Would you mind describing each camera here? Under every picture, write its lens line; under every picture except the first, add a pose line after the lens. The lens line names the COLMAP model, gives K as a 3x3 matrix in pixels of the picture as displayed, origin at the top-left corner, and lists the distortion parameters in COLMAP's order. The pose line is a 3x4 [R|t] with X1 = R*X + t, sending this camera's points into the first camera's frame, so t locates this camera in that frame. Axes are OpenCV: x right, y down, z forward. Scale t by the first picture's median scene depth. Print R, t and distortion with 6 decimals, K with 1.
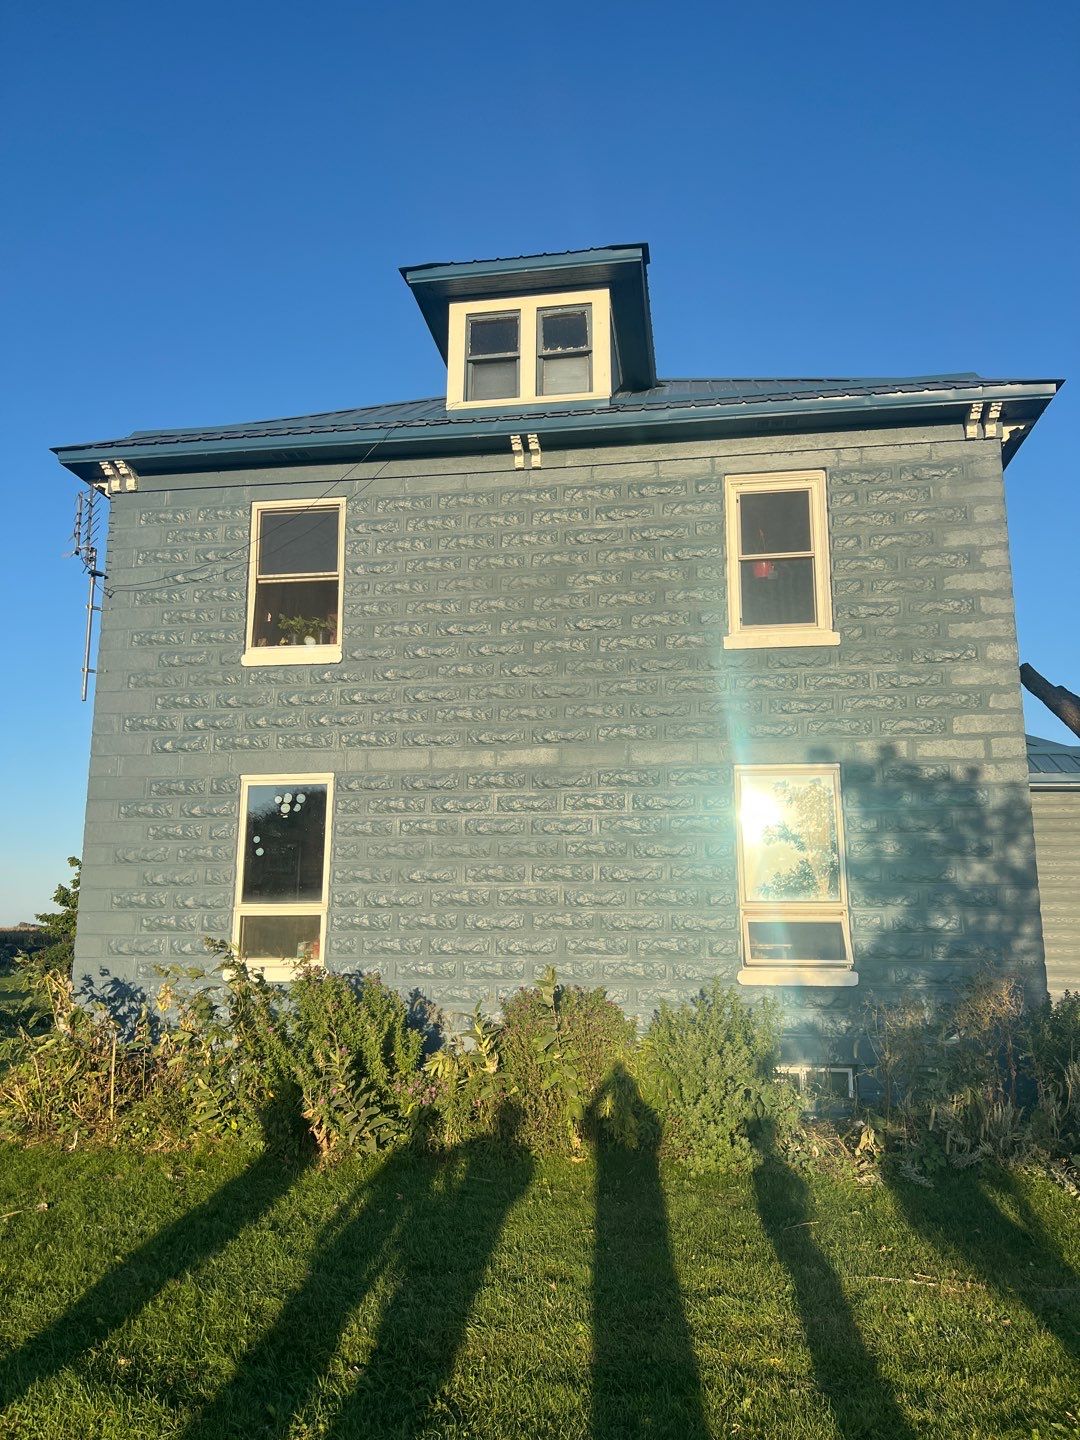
lens RADIAL K [[1088.9, 0, 540.0], [0, 1088.9, 720.0], [0, 0, 1]] dist [0.098876, -0.140631]
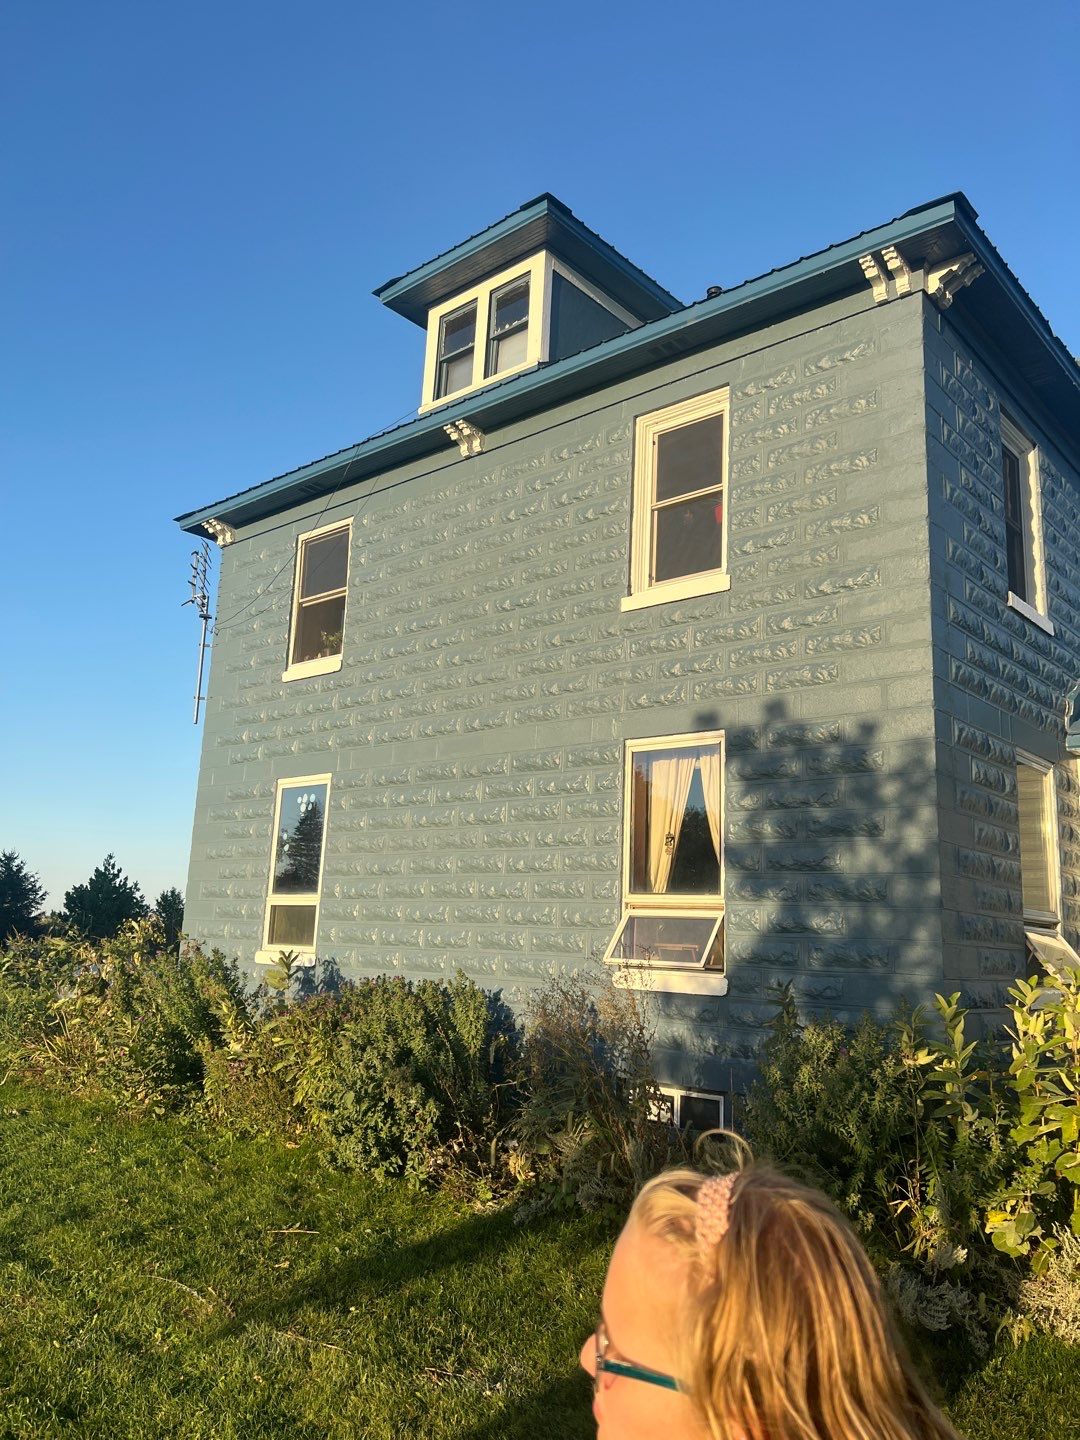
lens RADIAL K [[1088.9, 0, 540.0], [0, 1088.9, 720.0], [0, 0, 1]] dist [0.098876, -0.140631]
pose [[0.840707, -0.075131, -0.536253, 0.566324], [0.060411, 0.997159, -0.044996, 0.057535], [0.538111, 0.005433, 0.842857, 0.209580]]
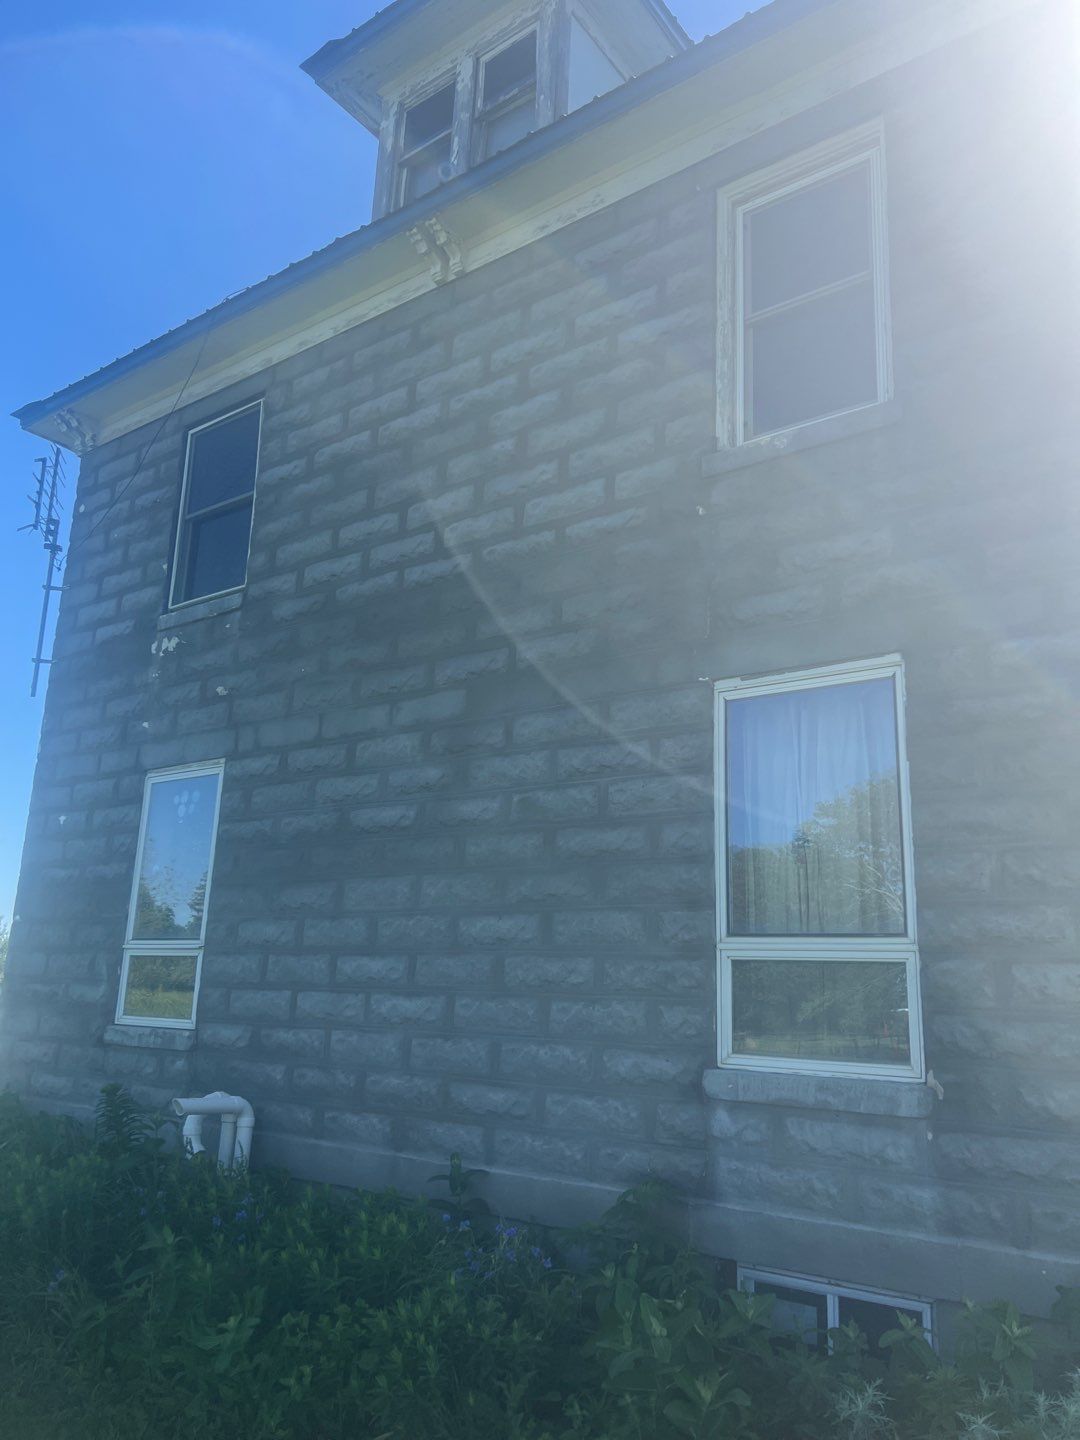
lens RADIAL K [[1088.9, 0, 540.0], [0, 1088.9, 720.0], [0, 0, 1]] dist [0.098876, -0.140631]
pose [[0.882649, -0.083953, -0.462475, 0.333398], [0.049202, 0.995017, -0.086722, 0.098431], [0.467451, 0.053791, 0.882381, 0.463495]]
